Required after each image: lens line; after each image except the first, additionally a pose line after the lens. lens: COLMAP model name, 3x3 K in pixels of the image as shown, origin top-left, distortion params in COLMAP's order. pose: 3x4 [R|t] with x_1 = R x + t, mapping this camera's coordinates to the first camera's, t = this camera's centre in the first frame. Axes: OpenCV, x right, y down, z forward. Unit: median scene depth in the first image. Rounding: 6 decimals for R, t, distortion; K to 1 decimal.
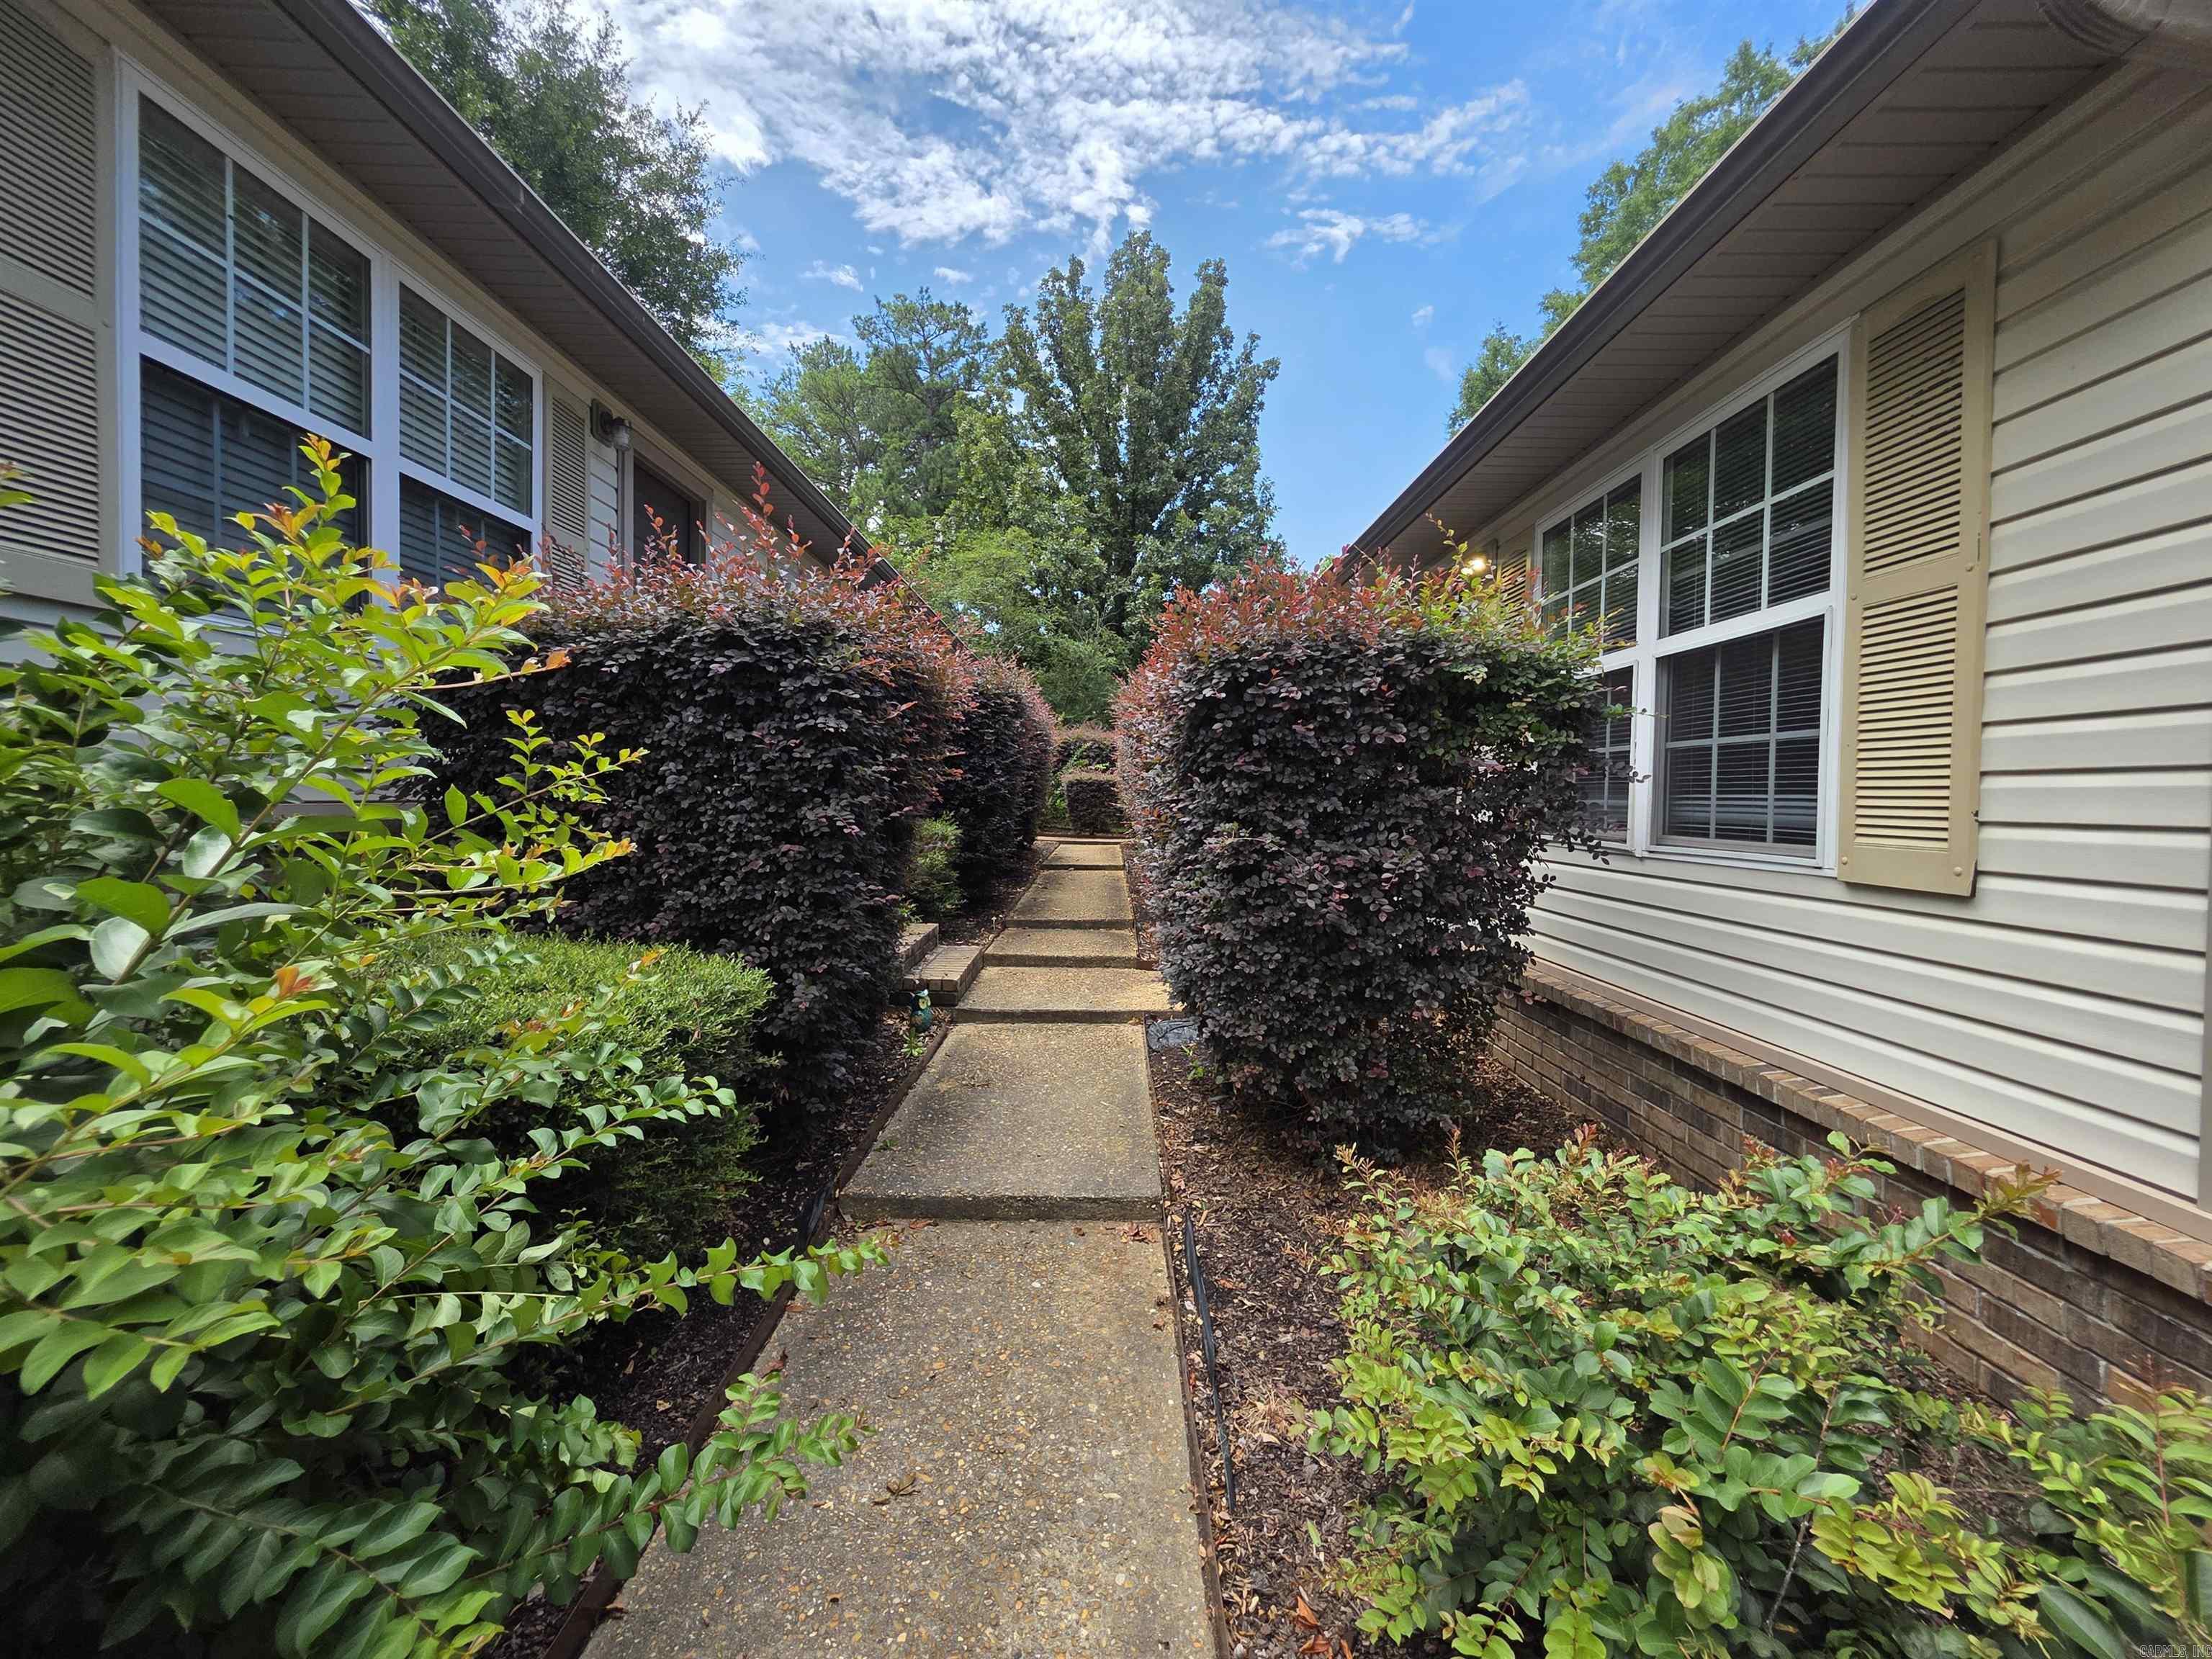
lens RADIAL K [[886.2, 0, 1111.0], [0, 886.2, 813.3], [0, 0, 1]] dist [0.003820, -0.000137]
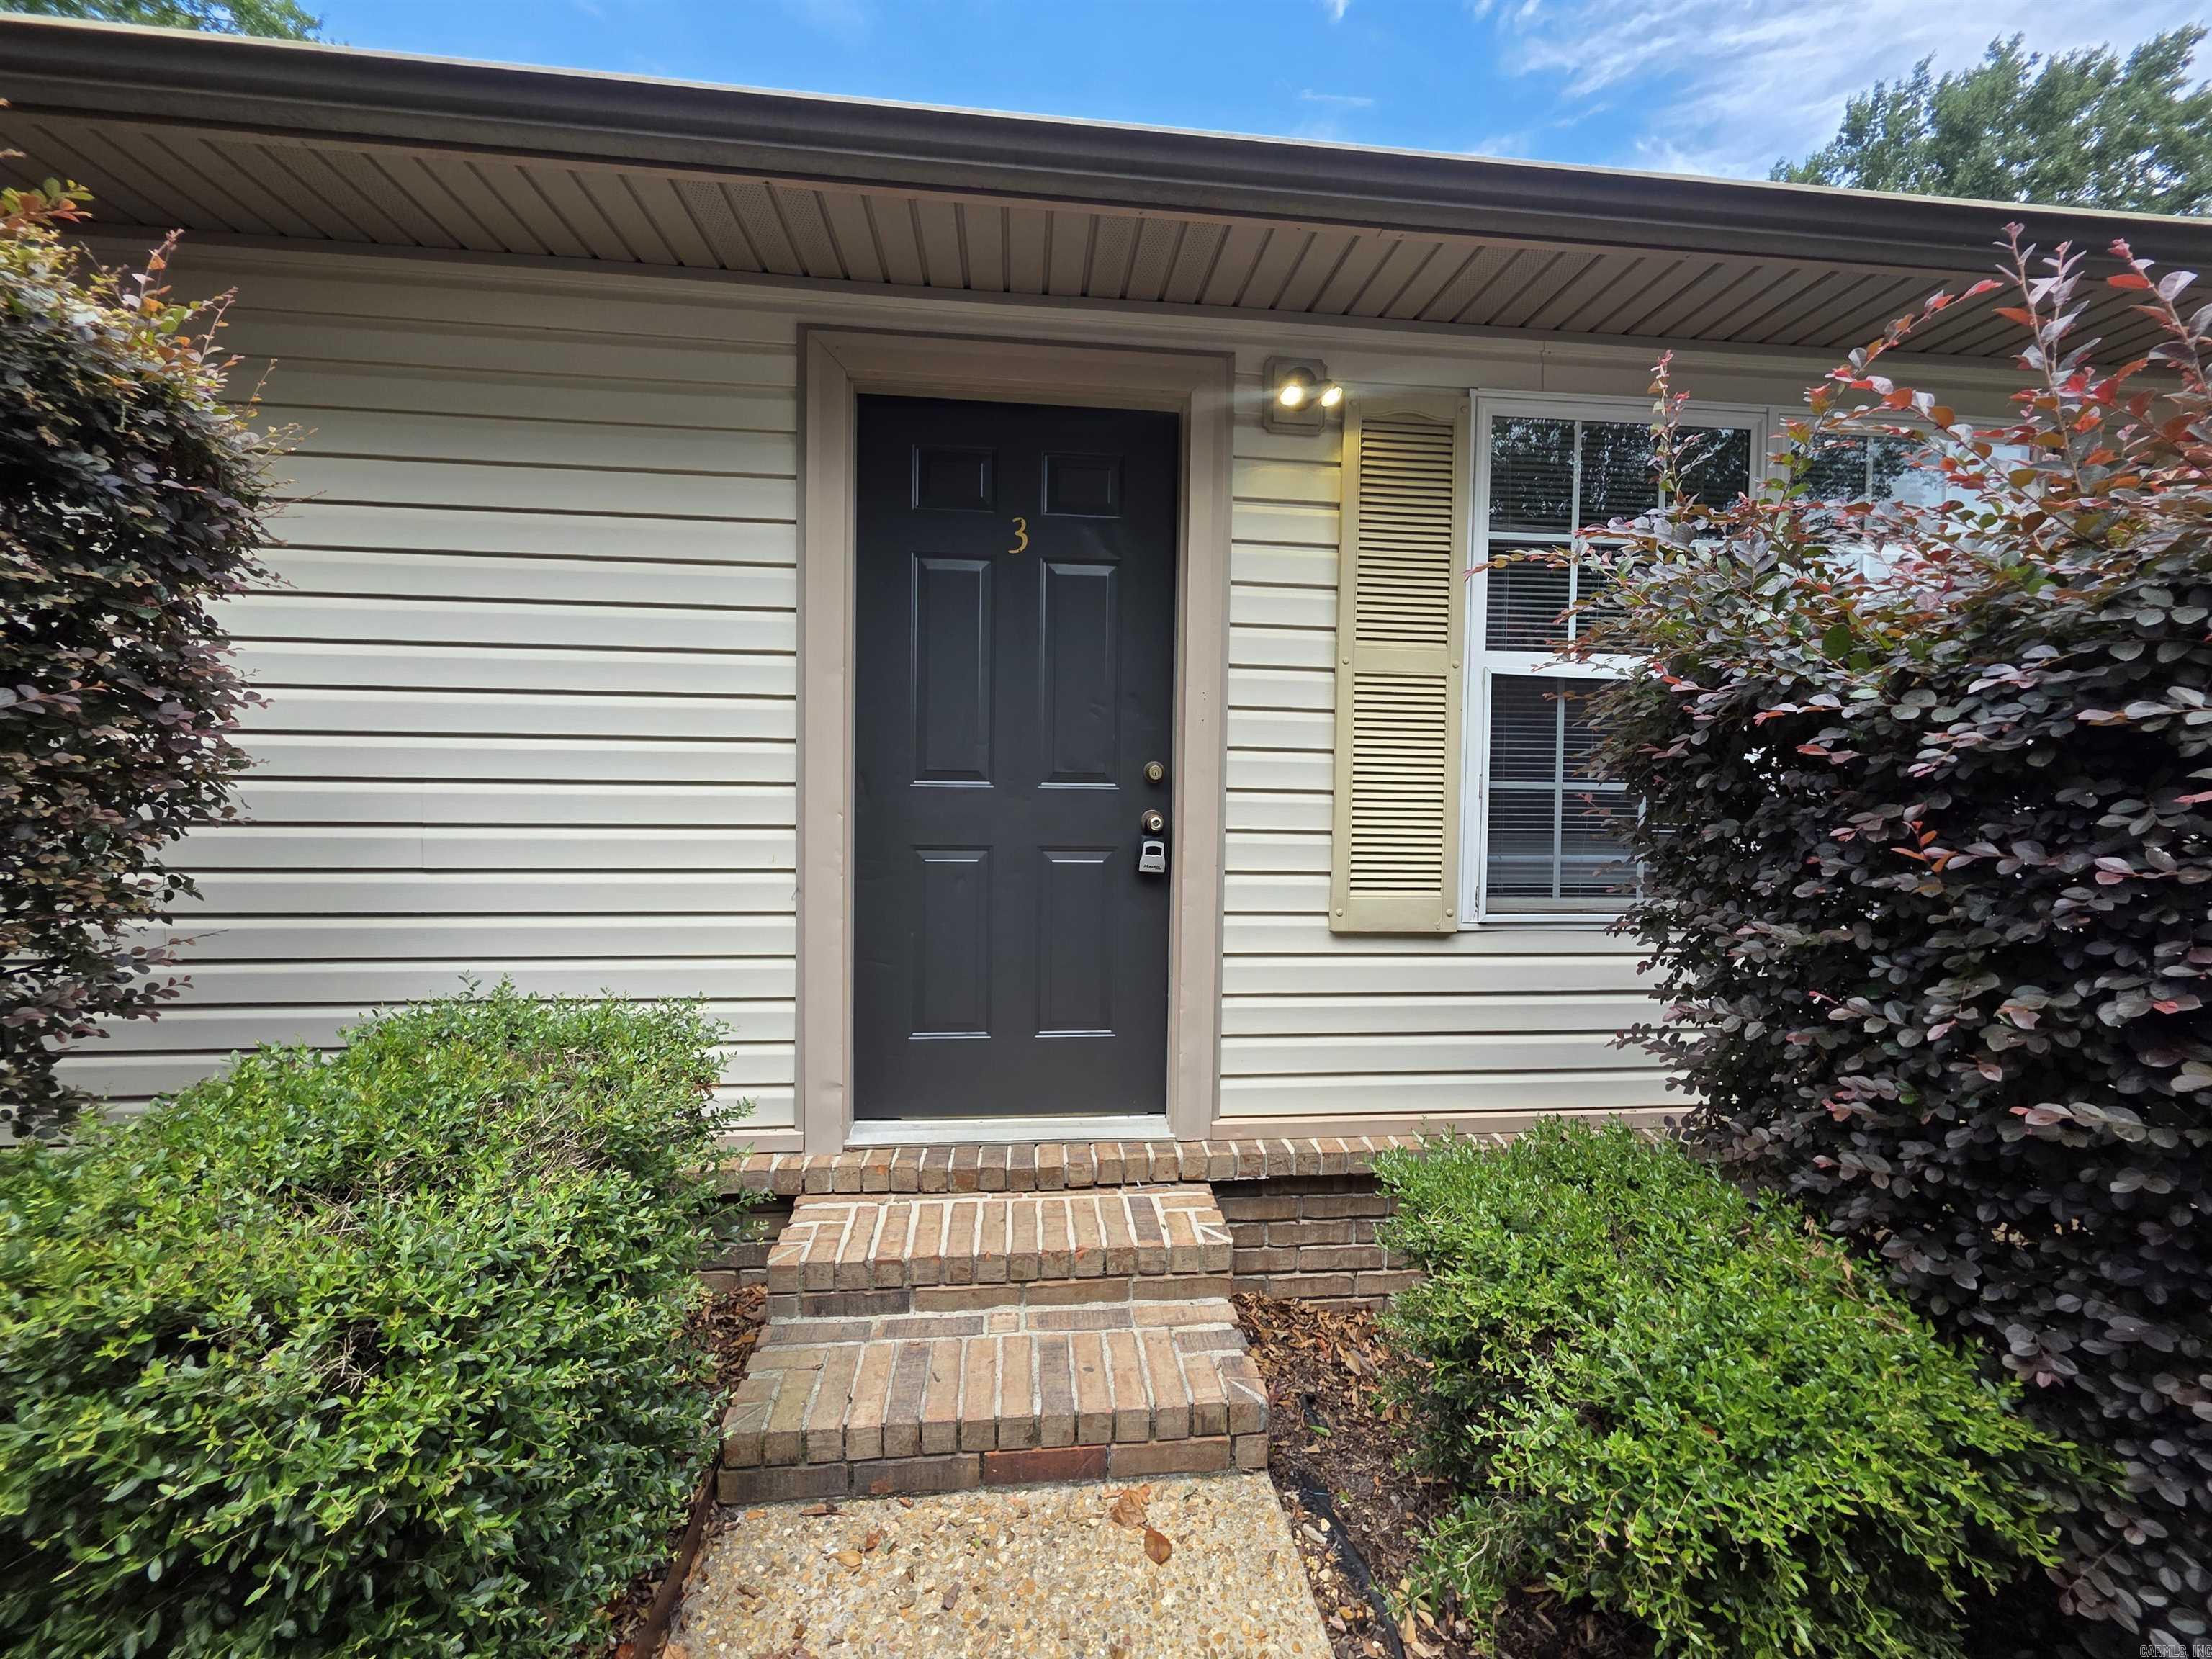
lens RADIAL K [[886.2, 0, 1111.0], [0, 886.2, 813.3], [0, 0, 1]] dist [0.003820, -0.000137]
pose [[-0.099791, -0.037965, 0.994284, -0.124332], [0.007179, 0.999218, 0.038874, -0.085782], [-0.994983, 0.011017, -0.099440, 1.427508]]
